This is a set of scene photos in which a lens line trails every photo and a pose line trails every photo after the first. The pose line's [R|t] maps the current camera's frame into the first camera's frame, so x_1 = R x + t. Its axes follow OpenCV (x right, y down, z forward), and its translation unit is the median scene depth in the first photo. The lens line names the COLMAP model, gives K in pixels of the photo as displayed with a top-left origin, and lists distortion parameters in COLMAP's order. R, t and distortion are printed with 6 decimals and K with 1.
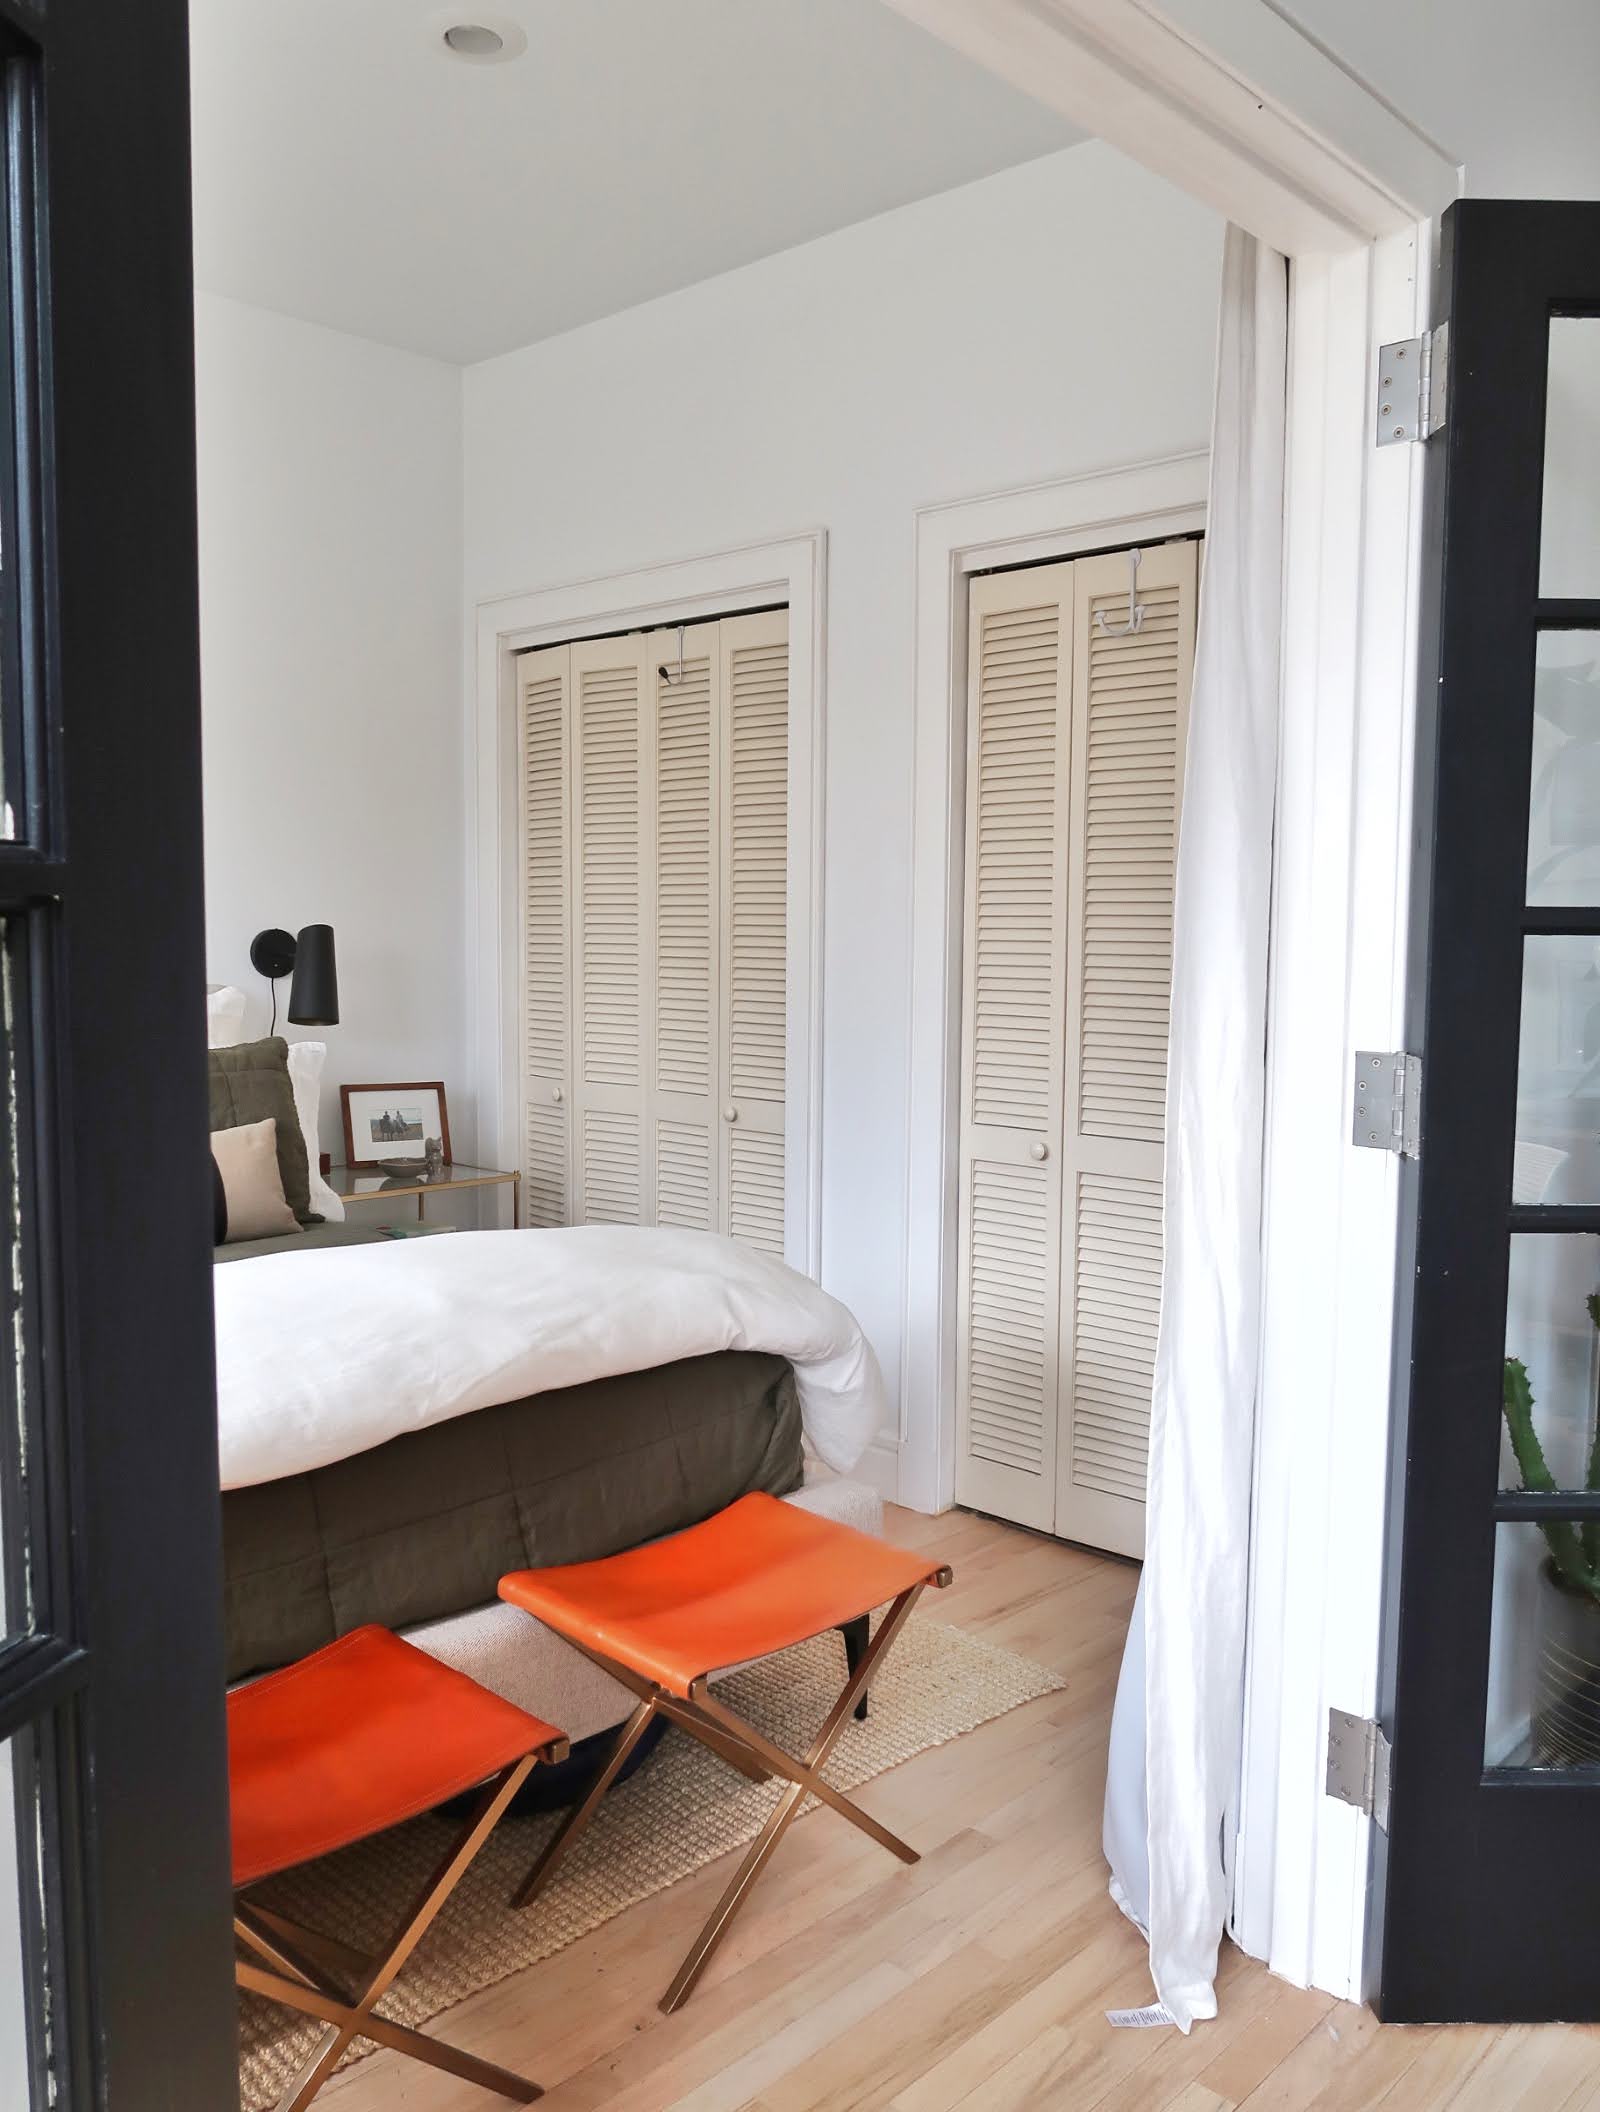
lens RADIAL K [[1640.5, 0, 800.2], [0, 1640.5, 1059.6], [0, 0, 1]] dist [-0.037320, 0.021800]
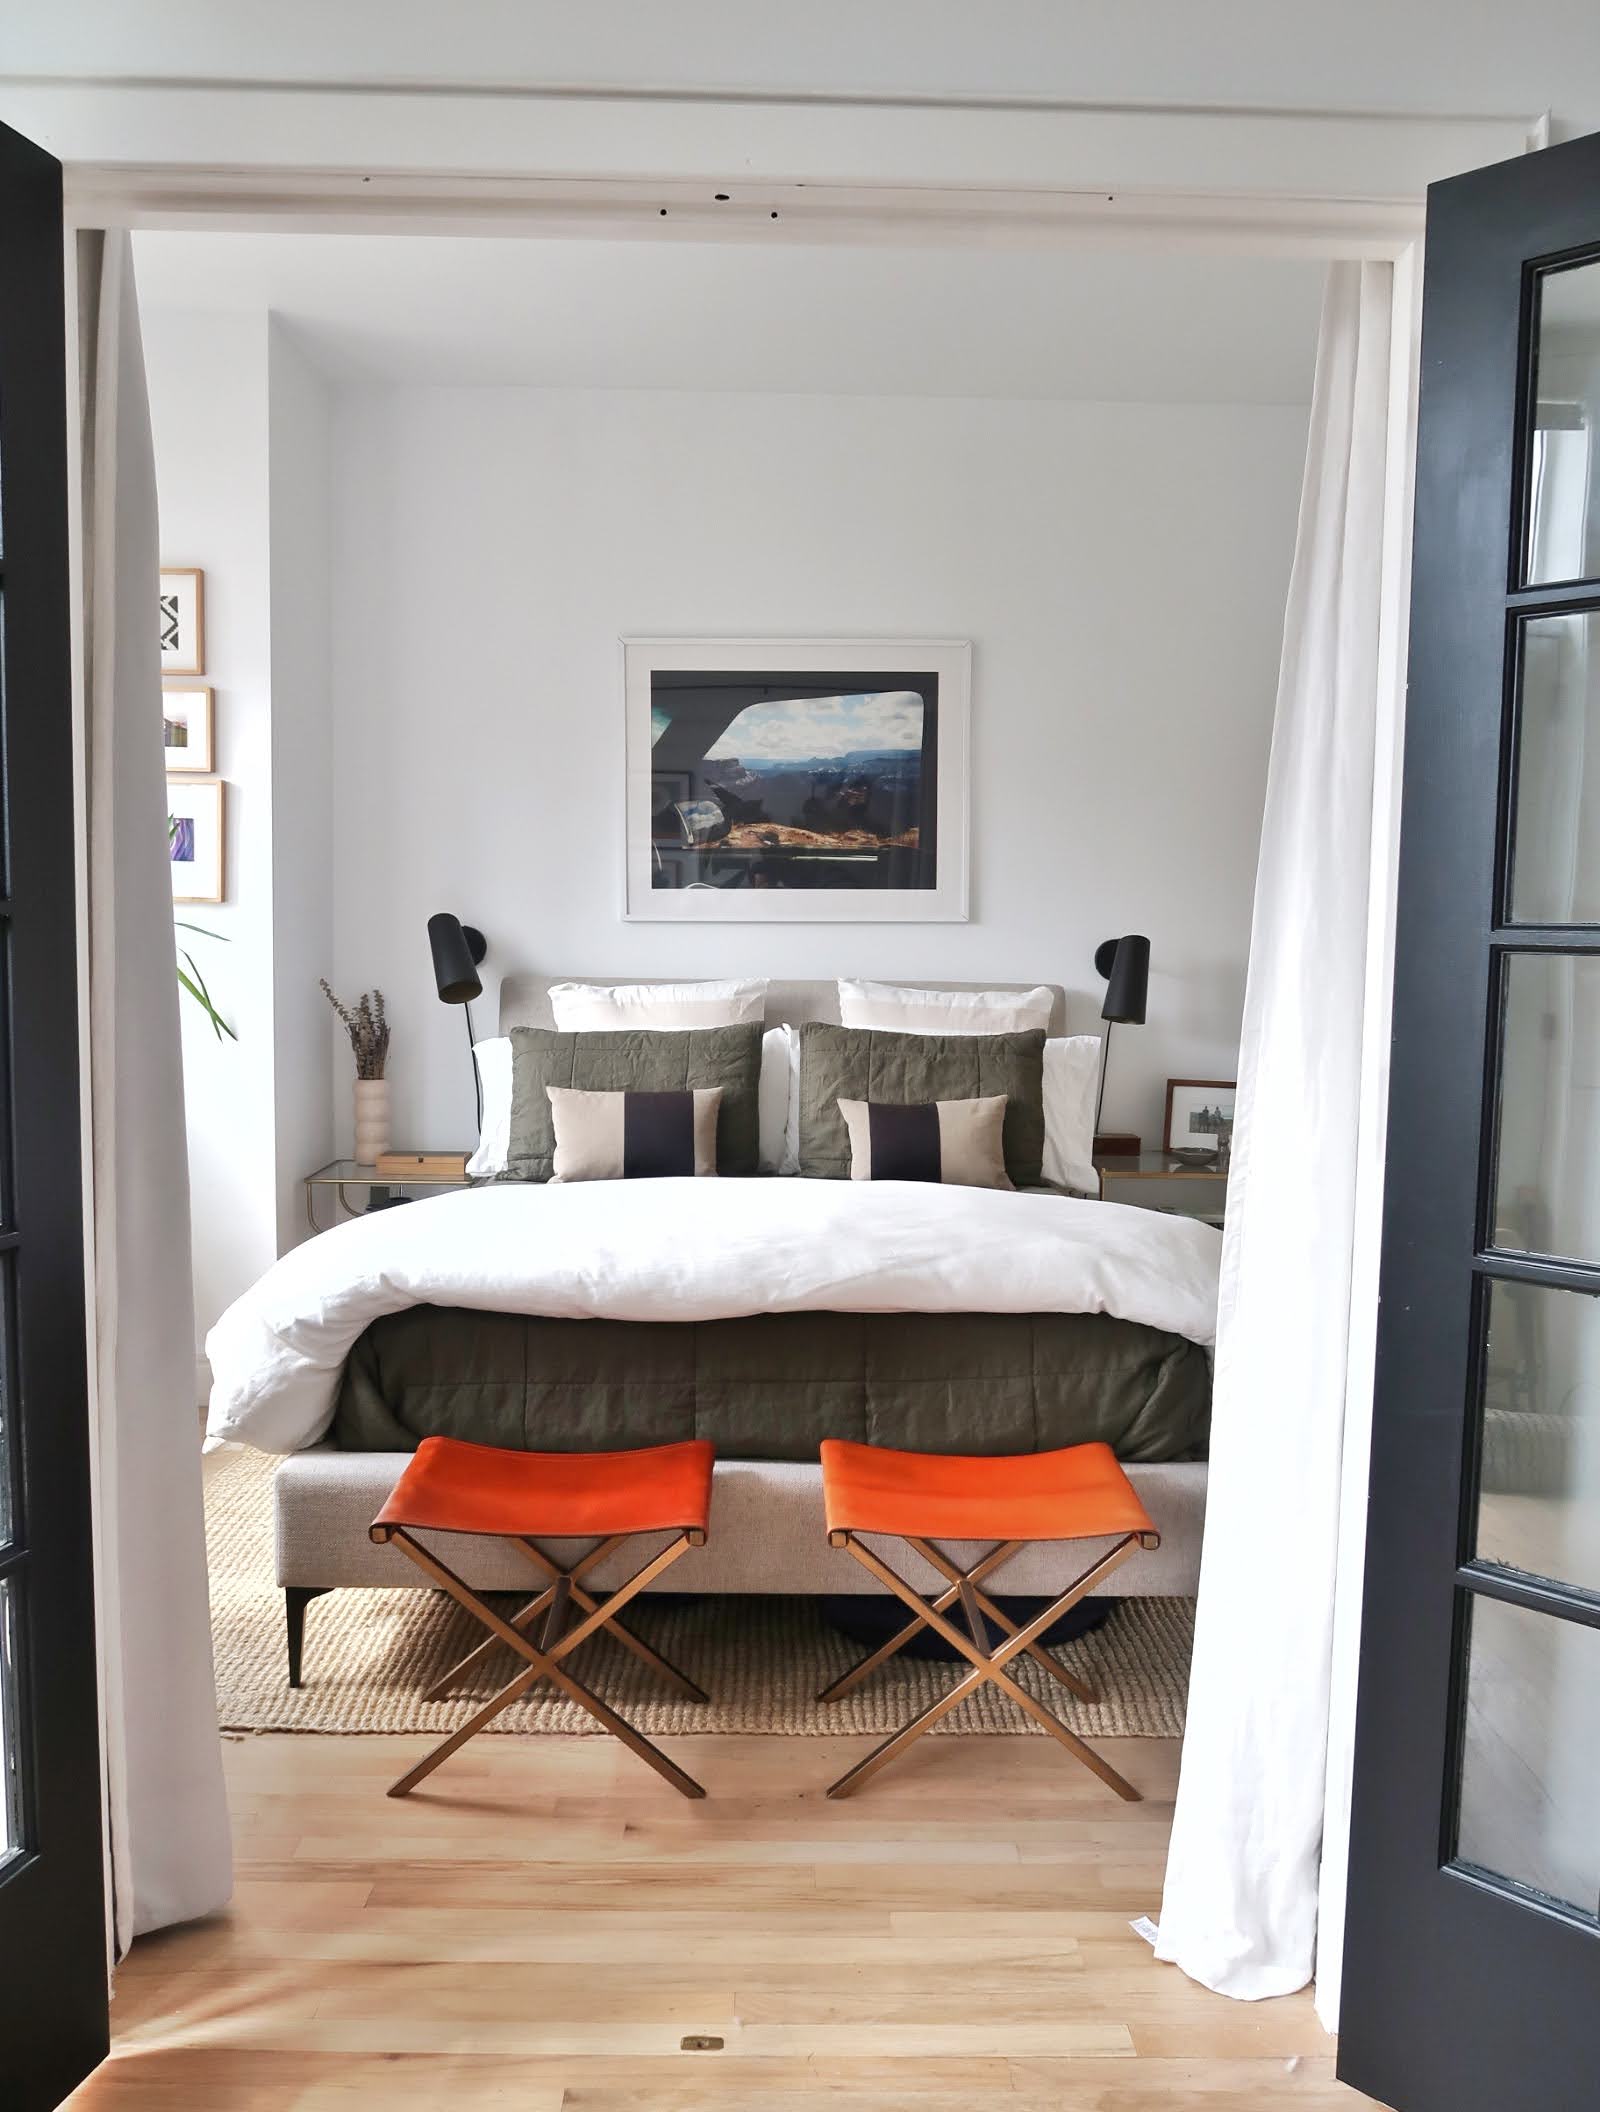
lens RADIAL K [[1640.5, 0, 795.4], [0, 1640.5, 1058.6], [0, 0, 1]] dist [-0.037320, 0.021800]
pose [[0.705160, 0.063052, -0.706239, 0.666661], [-0.068726, 0.997426, 0.020428, -0.007071], [0.705709, 0.034132, 0.707679, 0.059528]]
